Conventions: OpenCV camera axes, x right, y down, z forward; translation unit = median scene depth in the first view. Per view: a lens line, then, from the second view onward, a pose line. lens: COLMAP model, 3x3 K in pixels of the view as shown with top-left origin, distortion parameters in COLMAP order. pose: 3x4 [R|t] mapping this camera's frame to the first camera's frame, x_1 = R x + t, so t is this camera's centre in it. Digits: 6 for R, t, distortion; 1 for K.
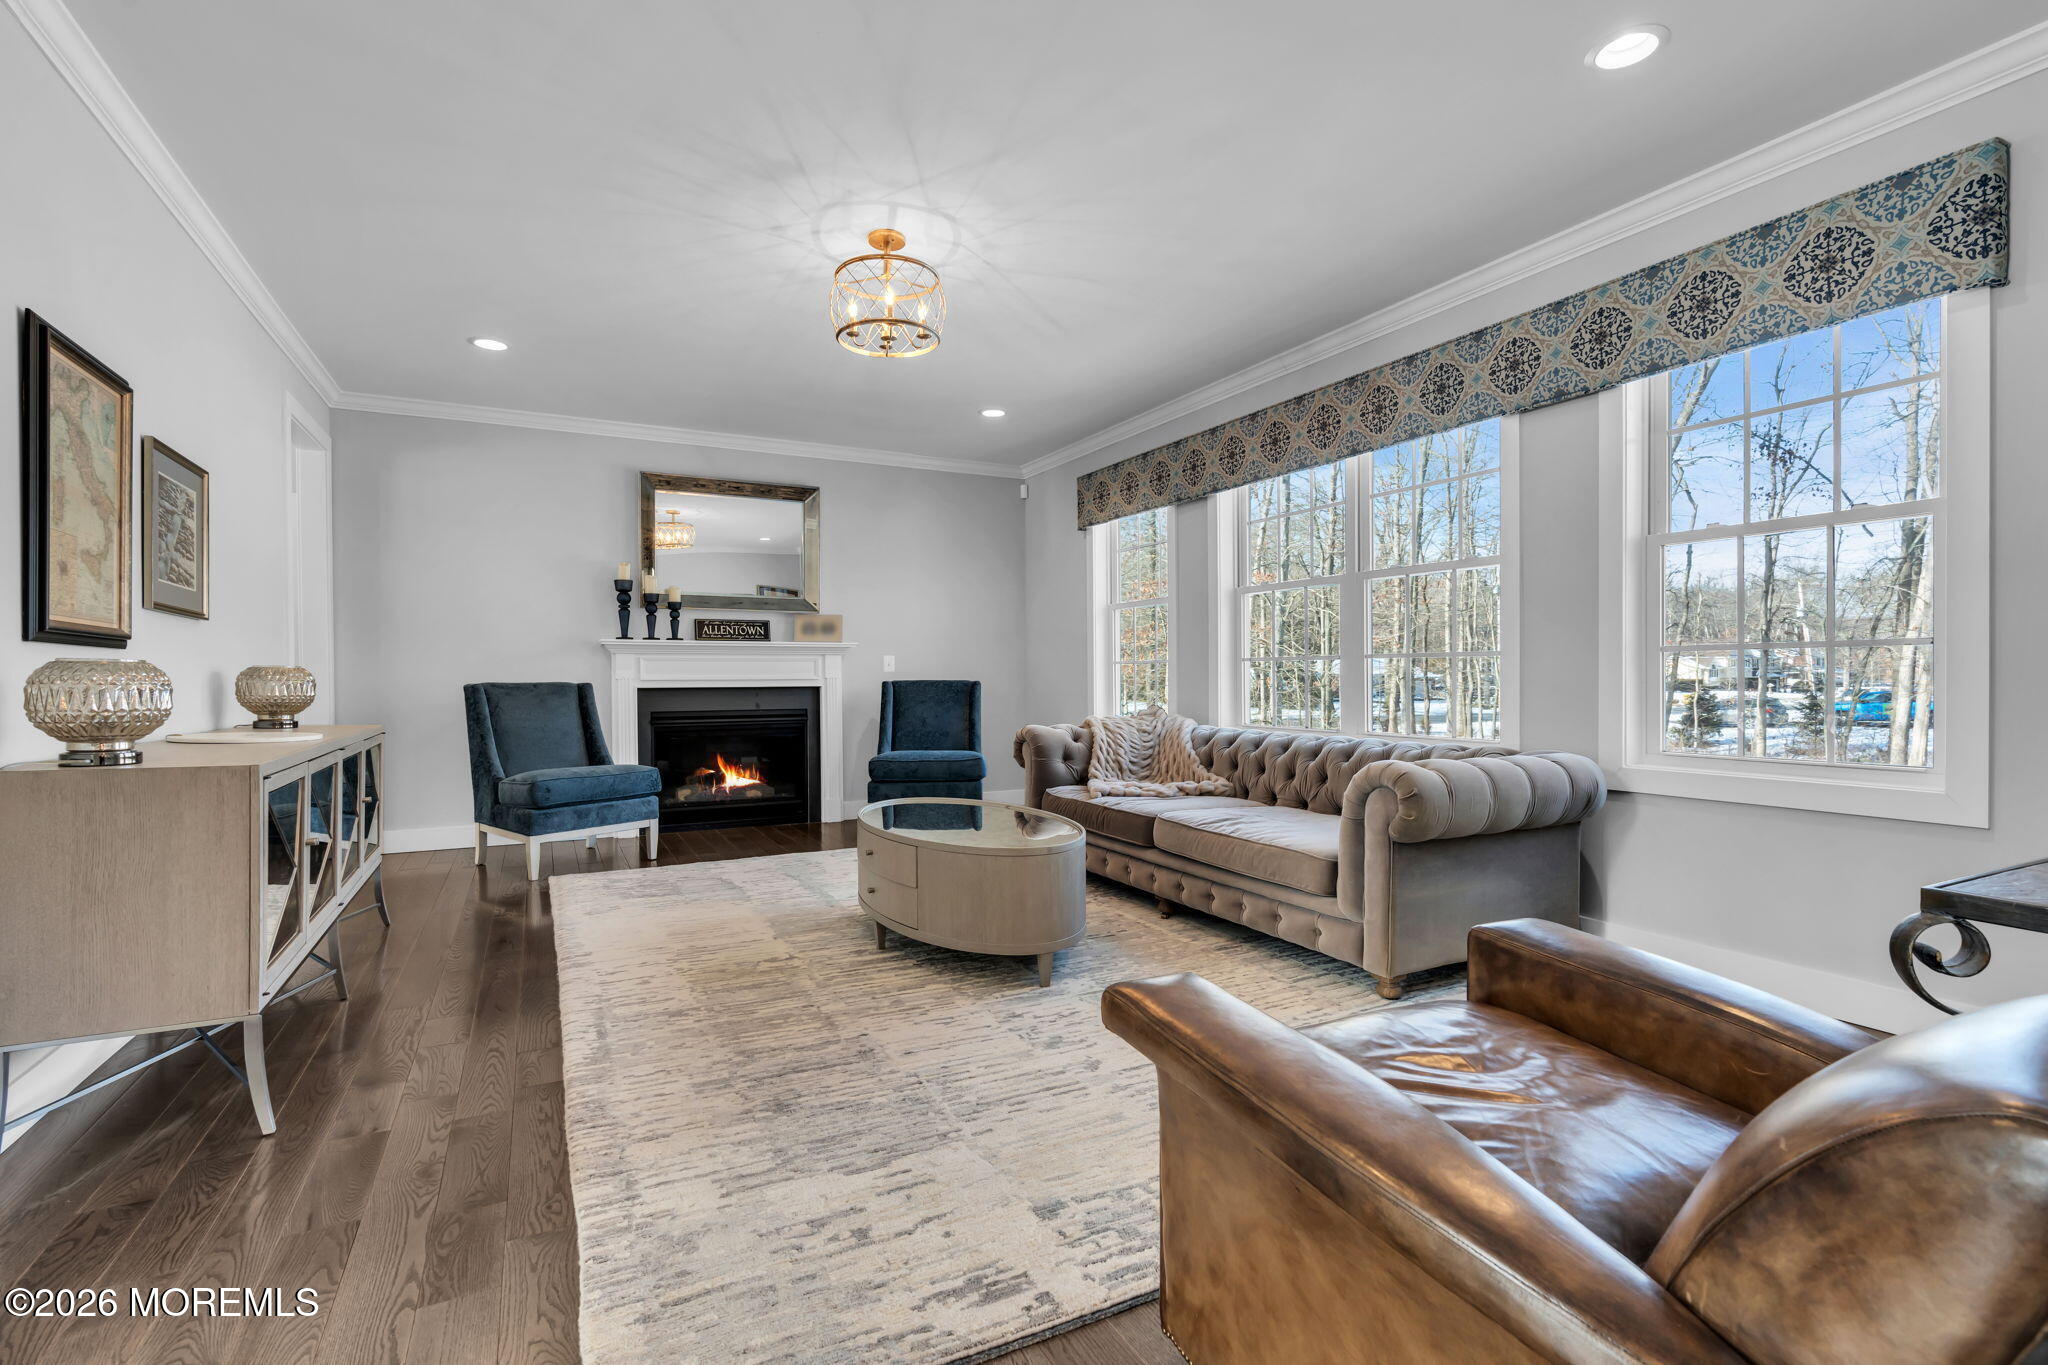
lens RADIAL K [[978.2, 0, 1024.0], [0, 978.2, 682.5], [0, 0, 1]] dist [-0.002444, -0.000614]
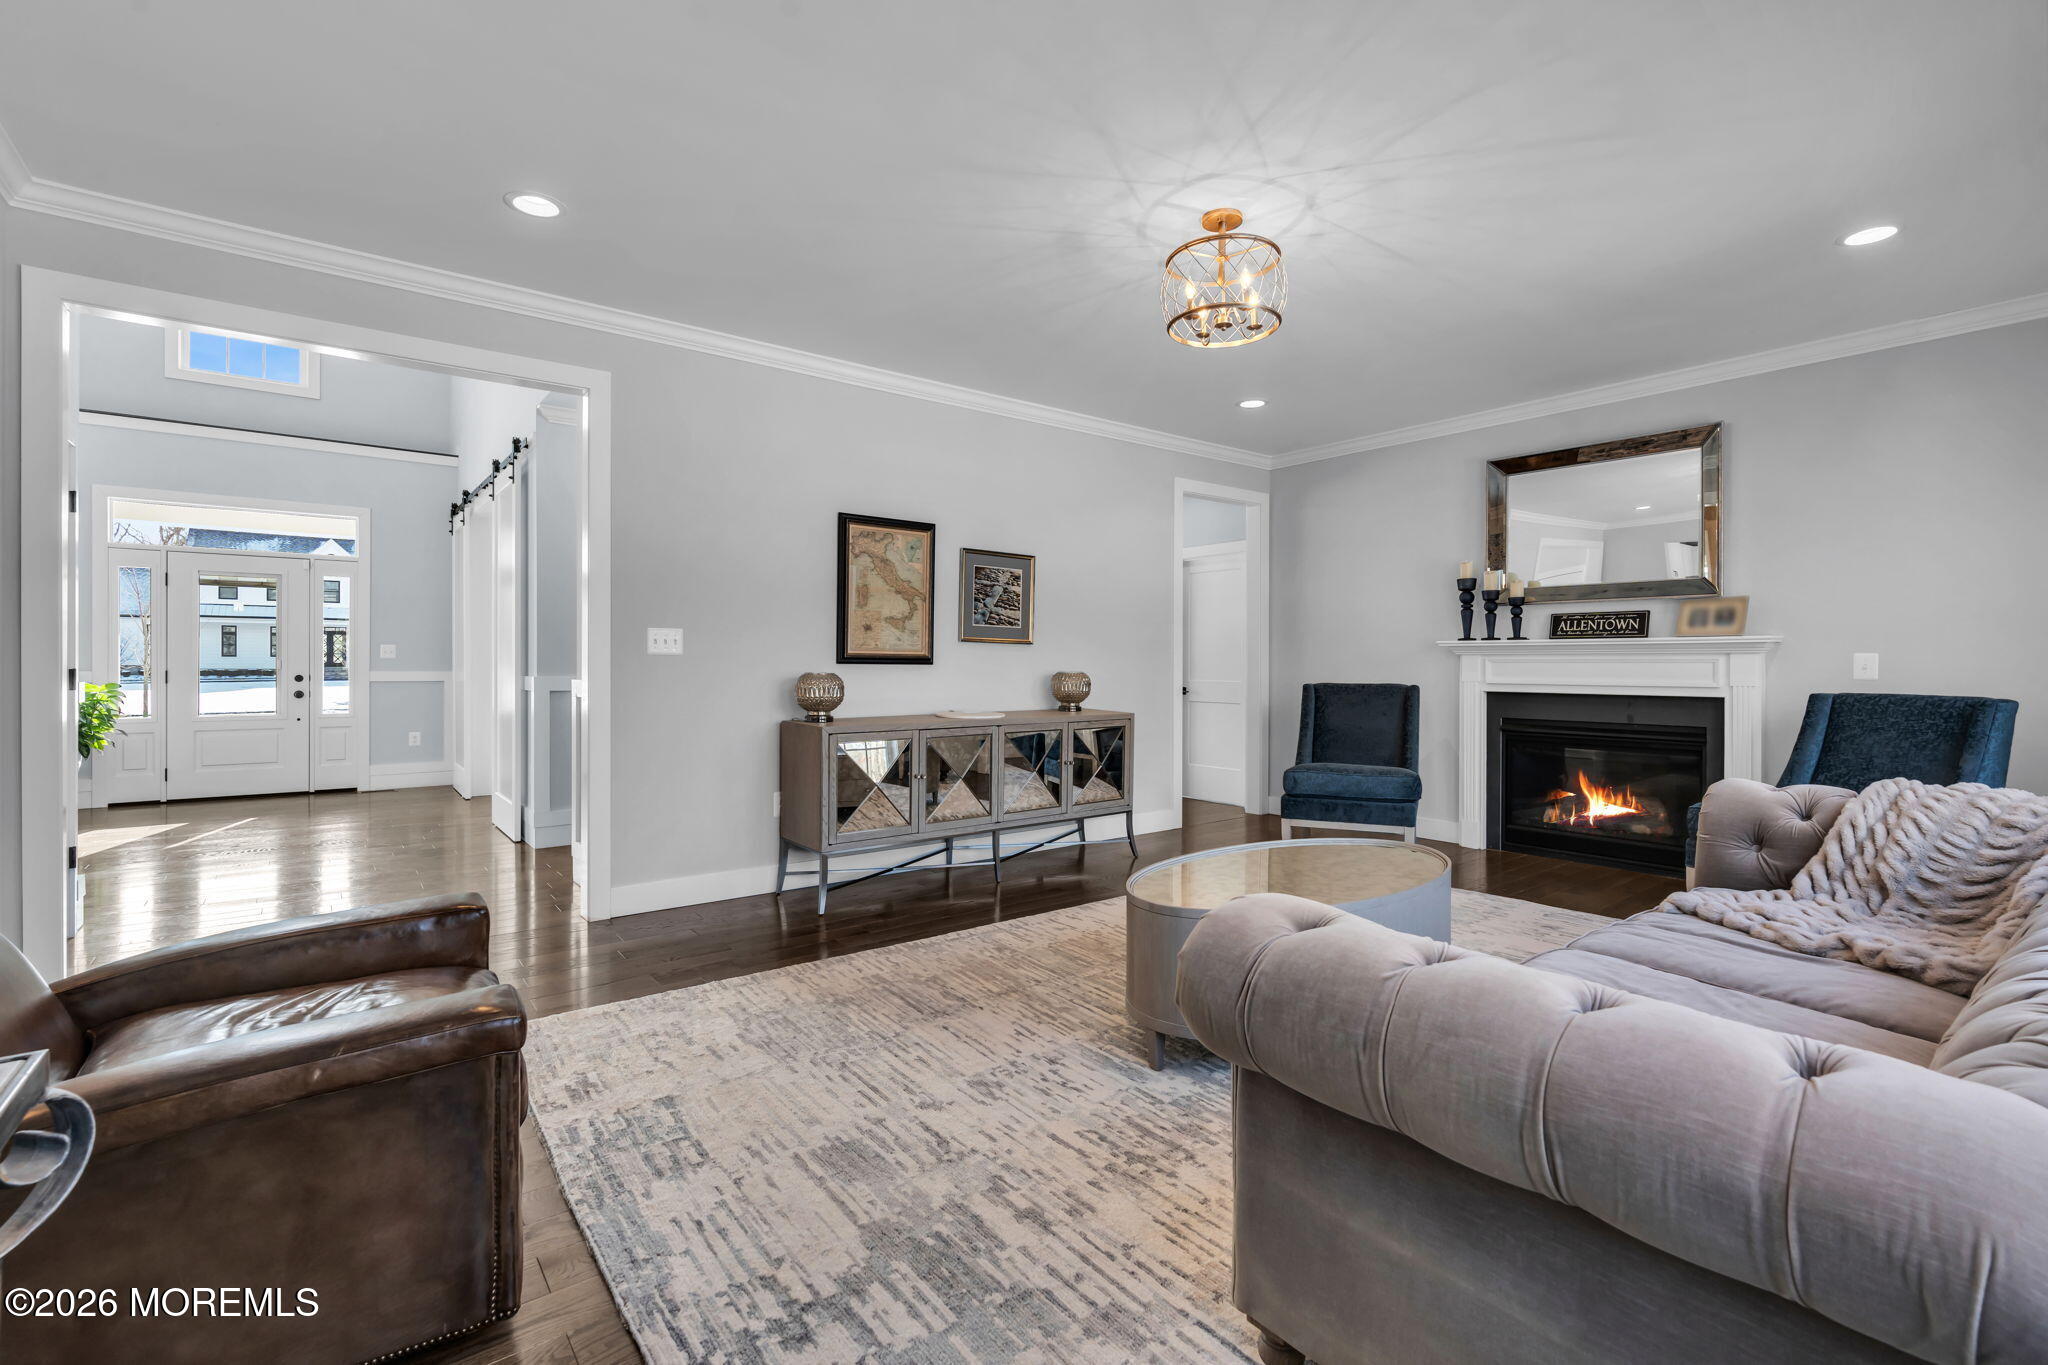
lens RADIAL K [[884.2, 0, 925.6], [0, 884.2, 665.0], [0, 0, 1]] dist [-0.014566, 0.000106]
pose [[0.133730, 0.004516, -0.991008, 0.624768], [-0.008379, 0.999959, 0.003426, -0.030579], [0.990982, 0.007846, 0.133762, 0.590459]]
